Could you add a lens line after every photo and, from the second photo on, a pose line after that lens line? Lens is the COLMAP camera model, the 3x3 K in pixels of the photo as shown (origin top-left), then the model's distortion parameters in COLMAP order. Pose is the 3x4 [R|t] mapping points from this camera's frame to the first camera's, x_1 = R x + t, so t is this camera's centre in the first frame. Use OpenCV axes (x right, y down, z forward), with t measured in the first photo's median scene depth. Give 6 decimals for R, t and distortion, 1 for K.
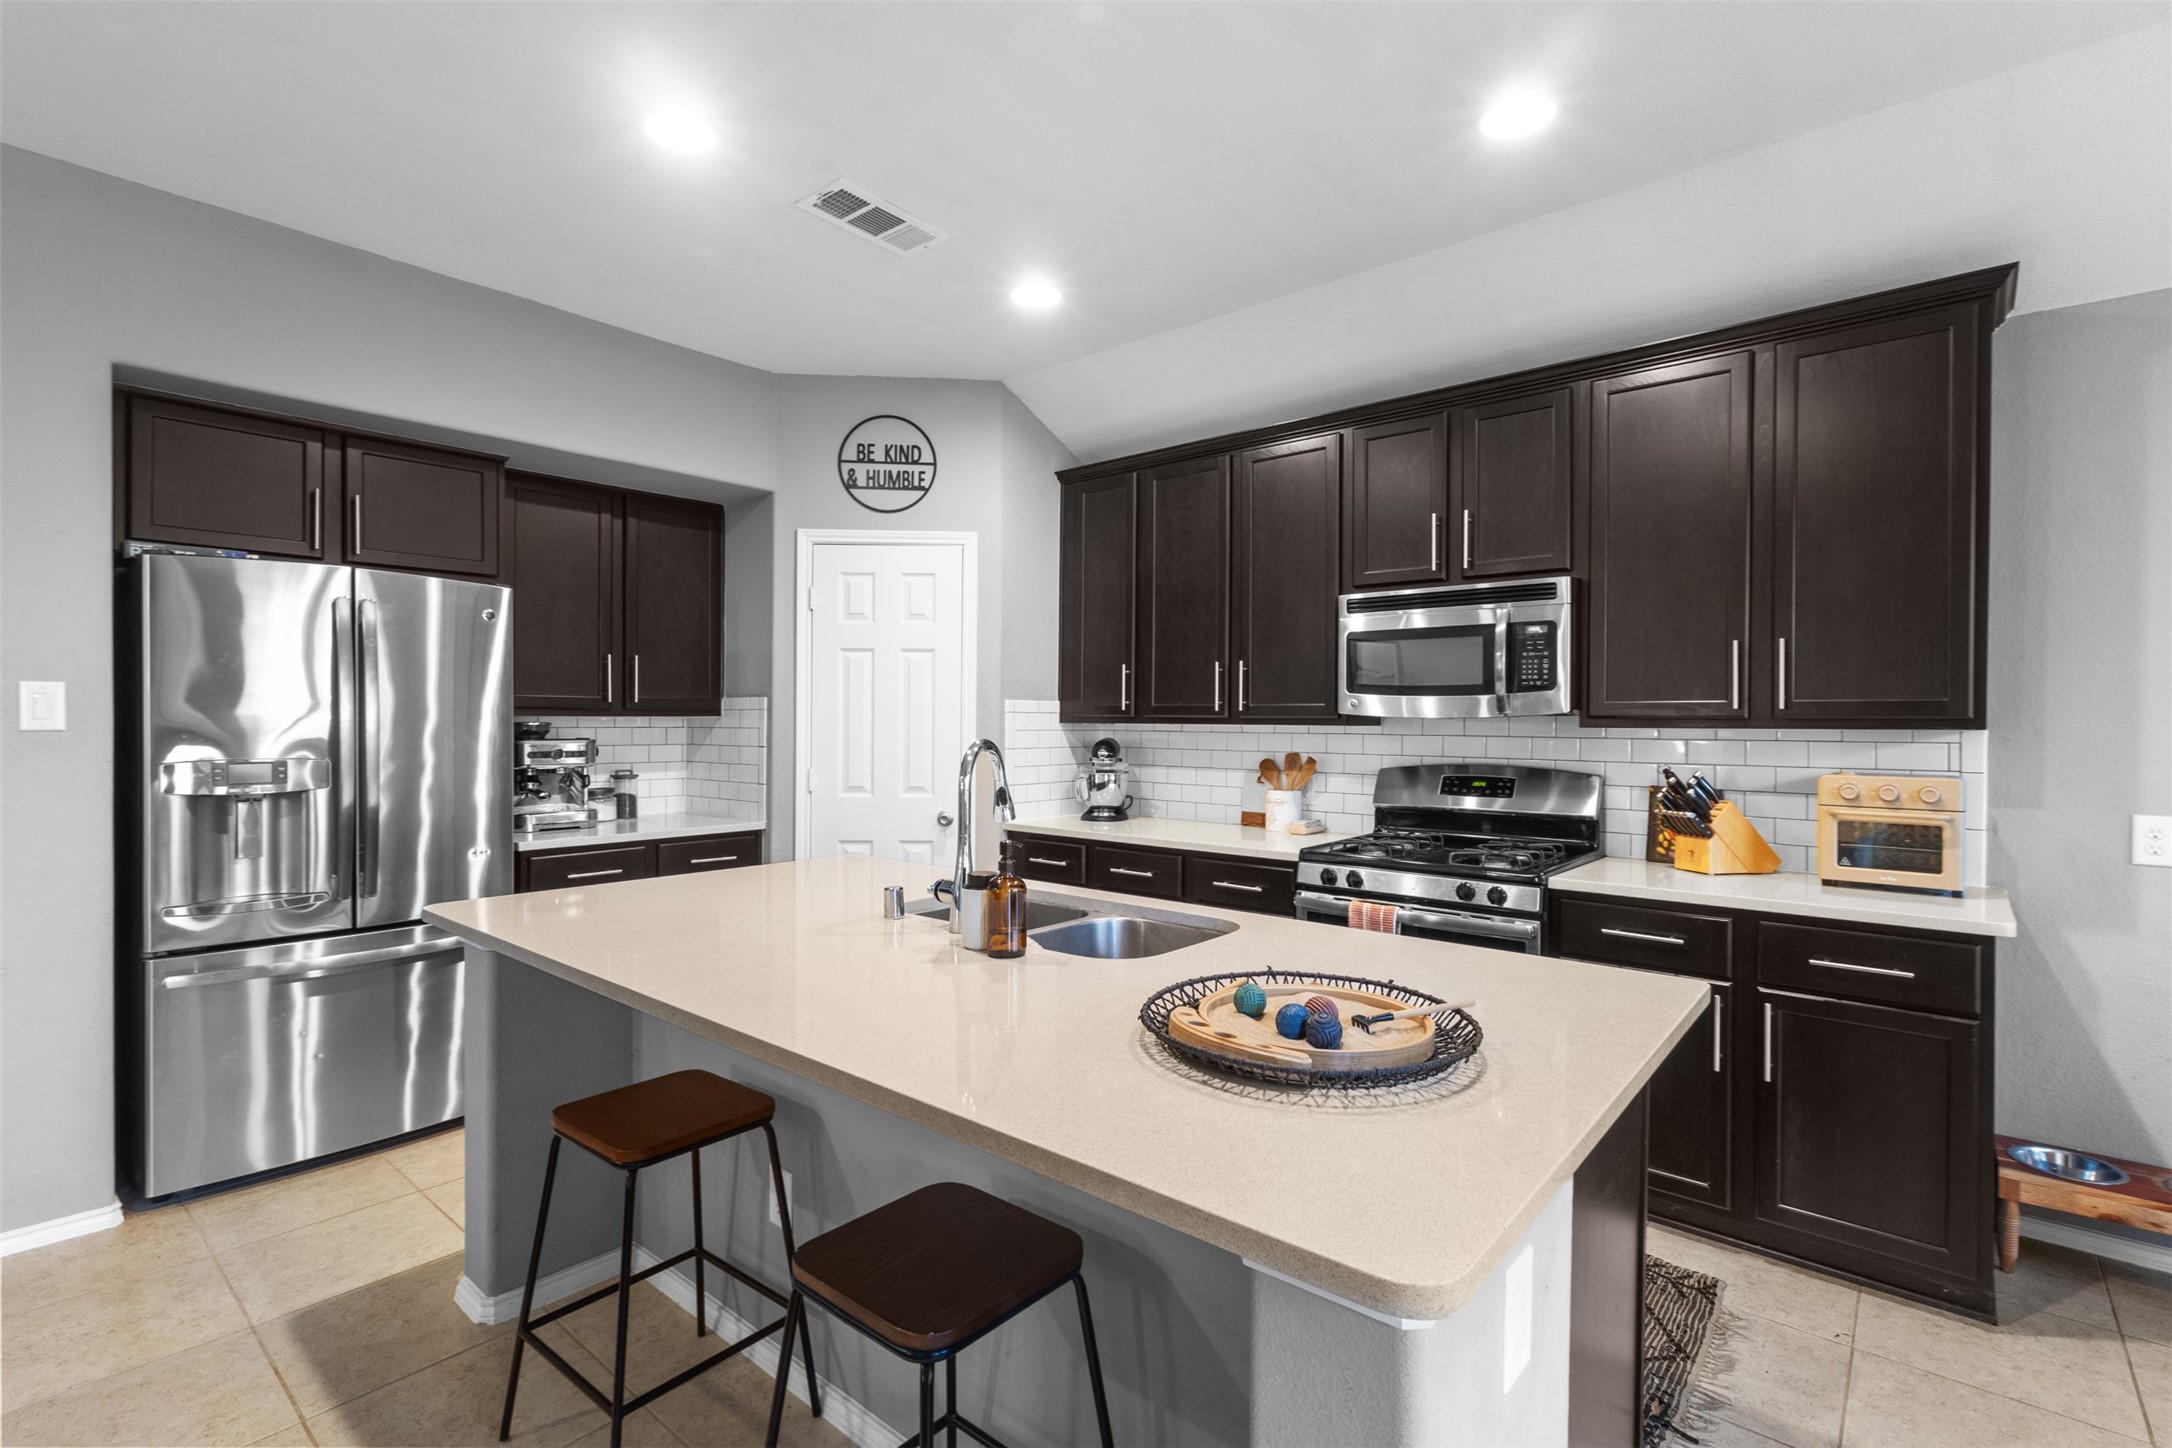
lens RADIAL K [[1001.3, 0, 1077.7], [0, 1001.3, 726.5], [0, 0, 1]] dist [0.005616, -0.001099]
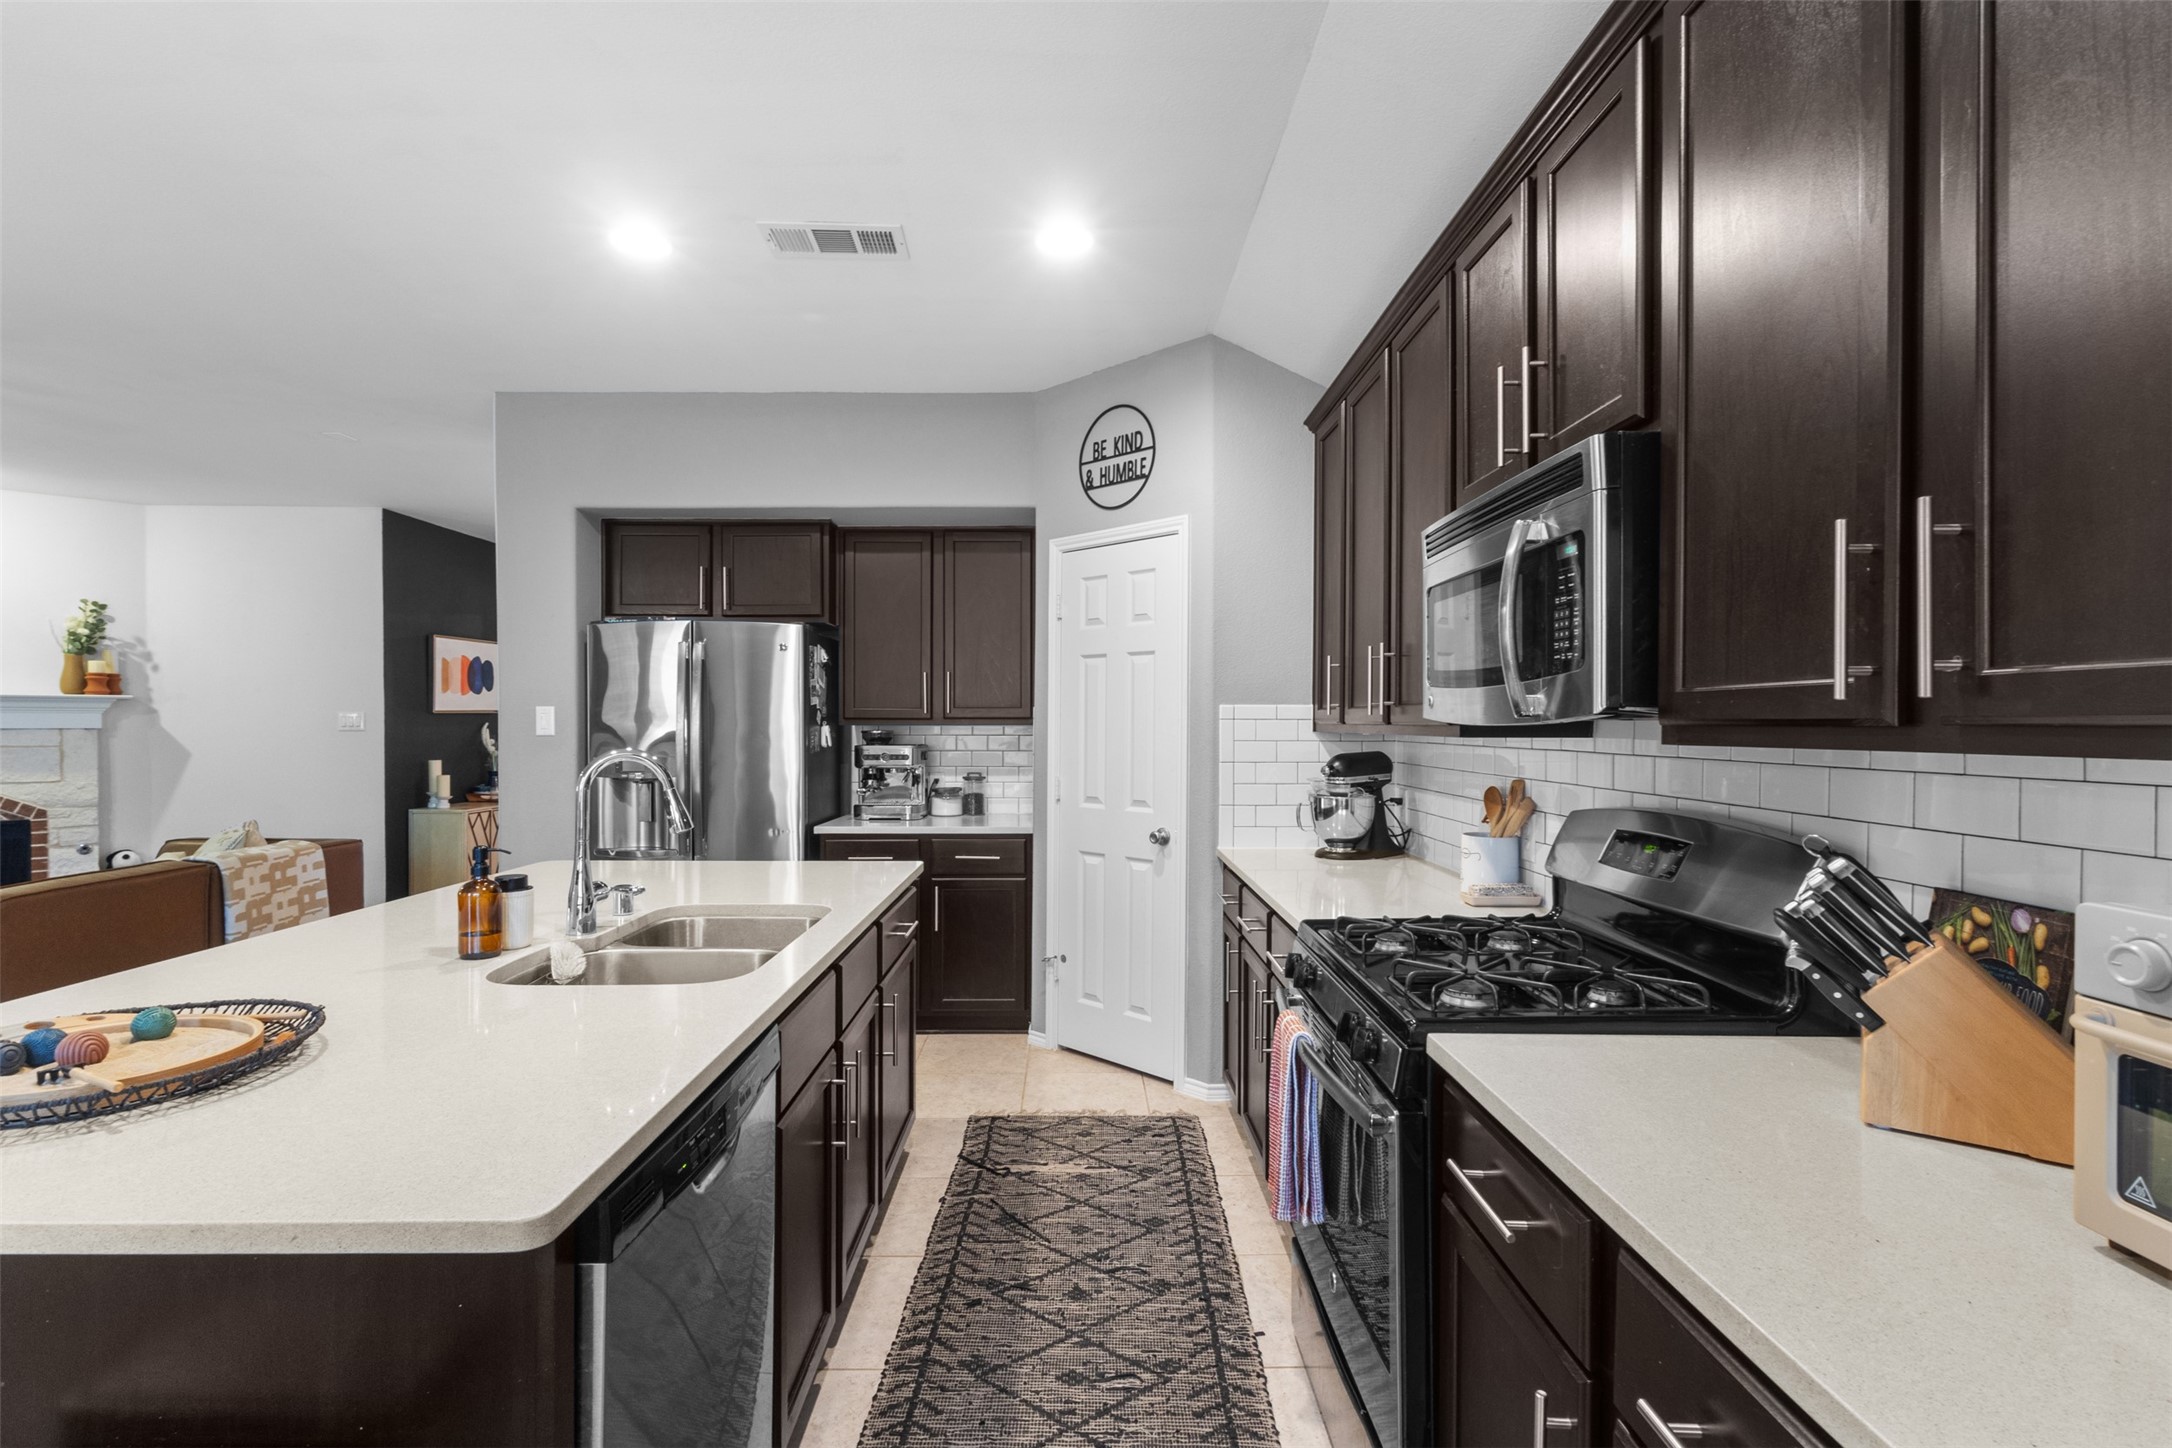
lens RADIAL K [[1001.3, 0, 1077.9], [0, 1001.3, 731.4], [0, 0, 1]] dist [0.005616, -0.001099]
pose [[0.656184, 0.001485, -0.754600, 0.501139], [-0.002802, 0.999996, -0.000469, -0.003043], [0.754596, 0.002422, 0.656185, 0.353665]]
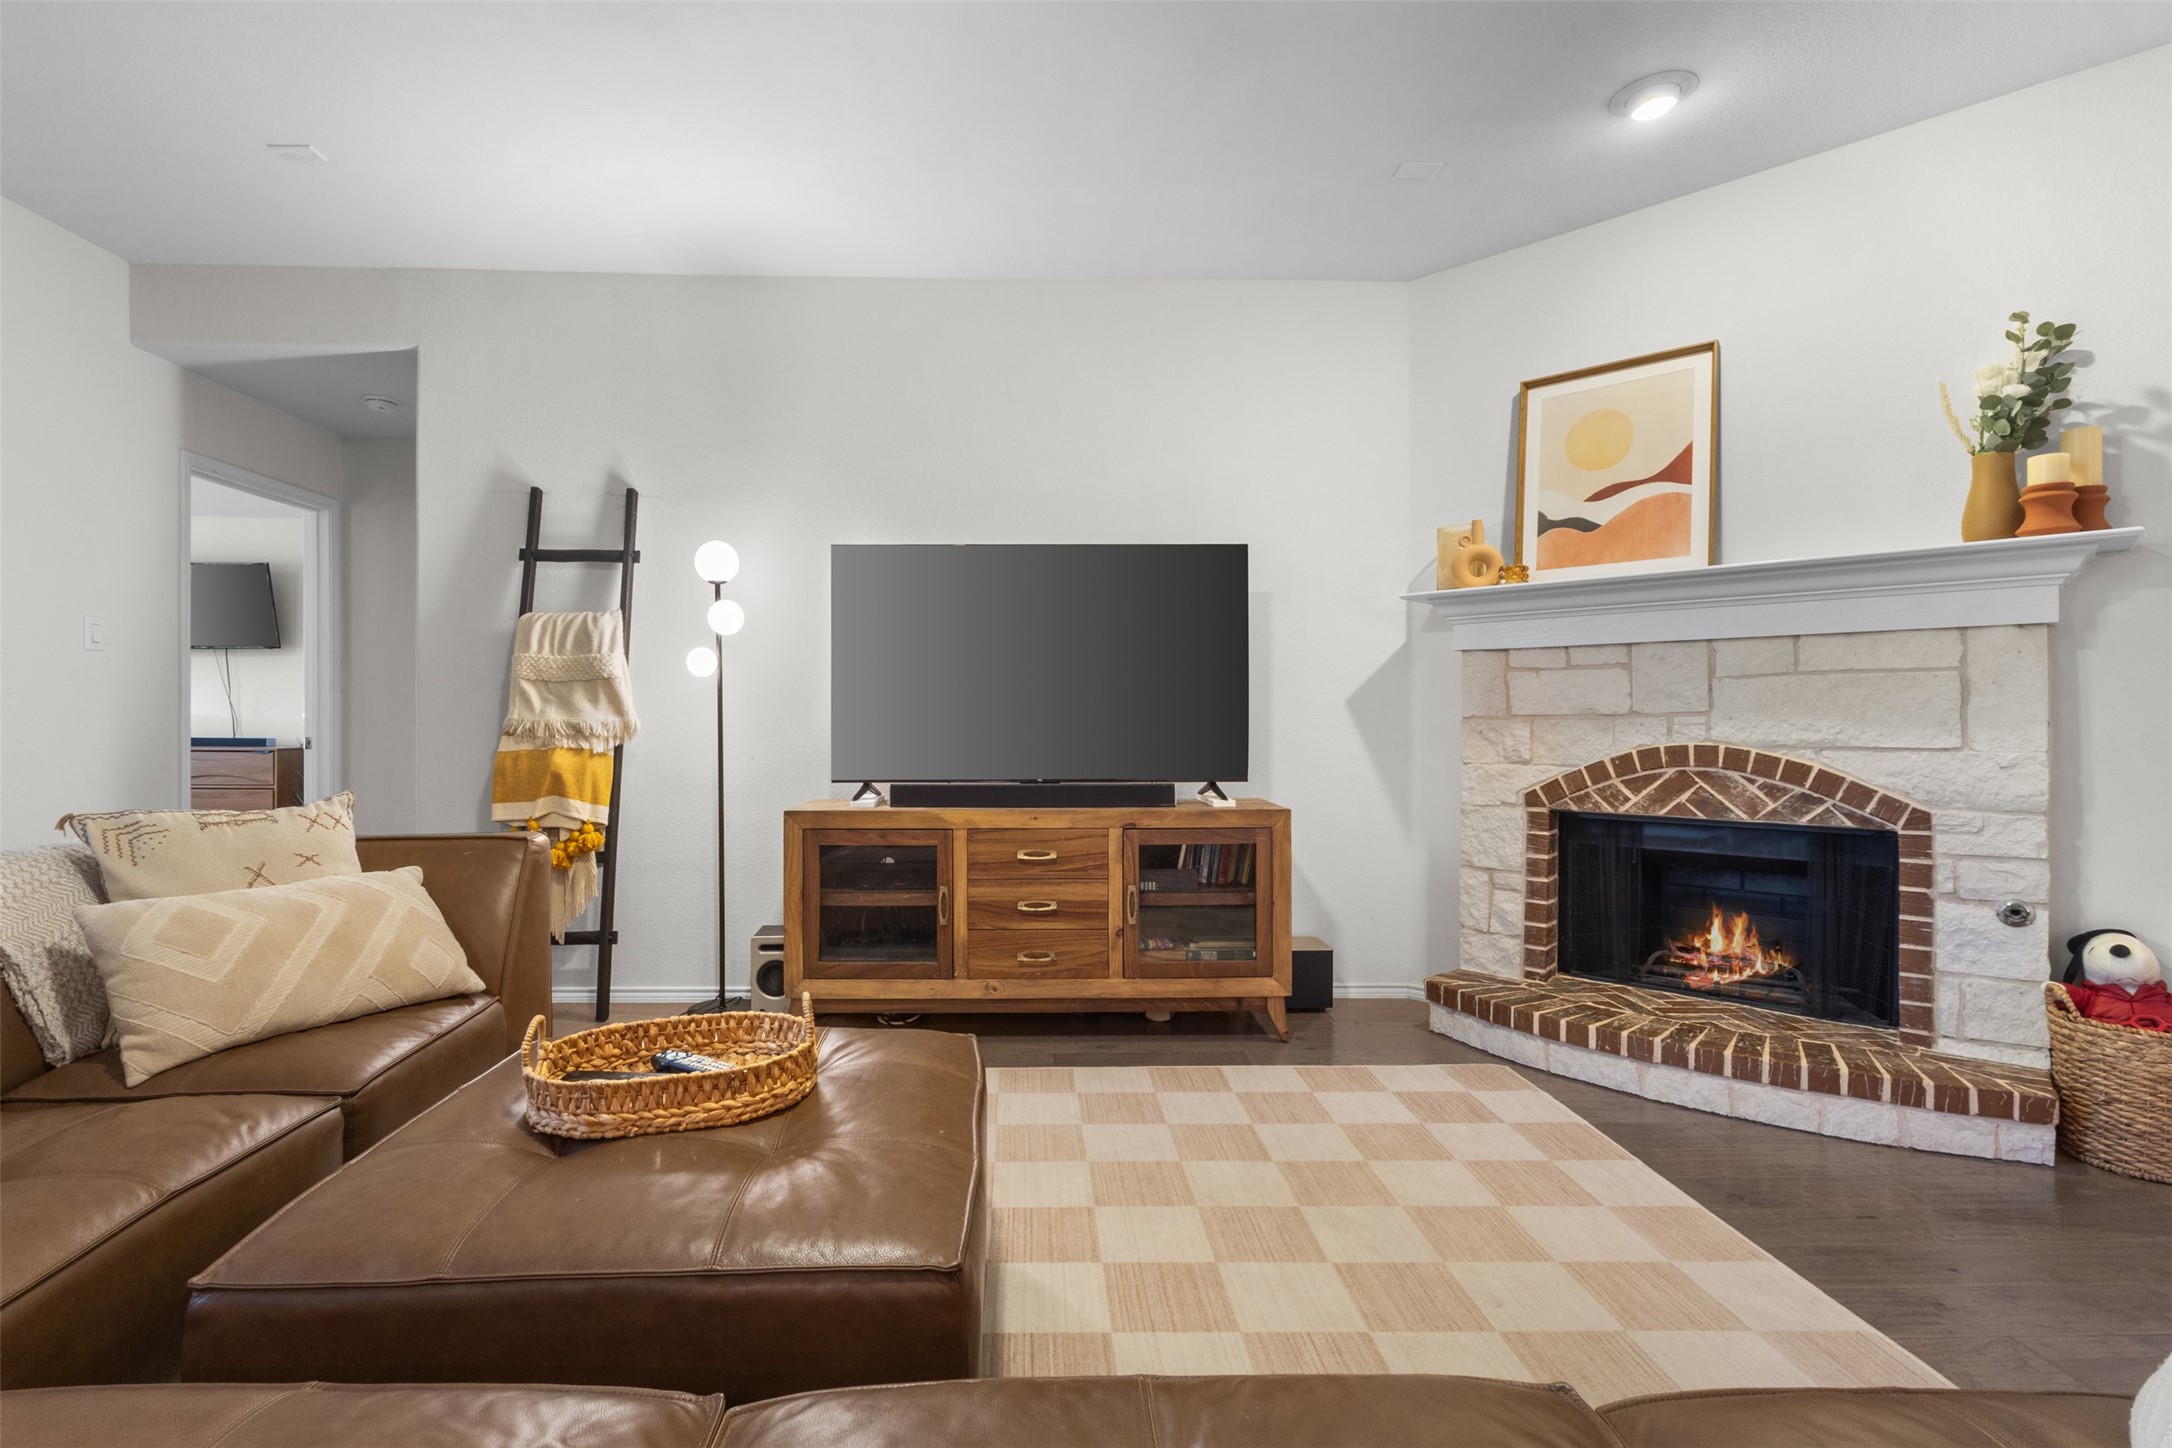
lens RADIAL K [[1001.3, 0, 1040.8], [0, 1001.3, 726.5], [0, 0, 1]] dist [0.005616, -0.001099]
pose [[-0.739931, -0.007438, -0.672641, -0.743877], [-0.010434, 0.999945, 0.000421, 0.066432], [0.672602, 0.007330, -0.739968, 0.273987]]
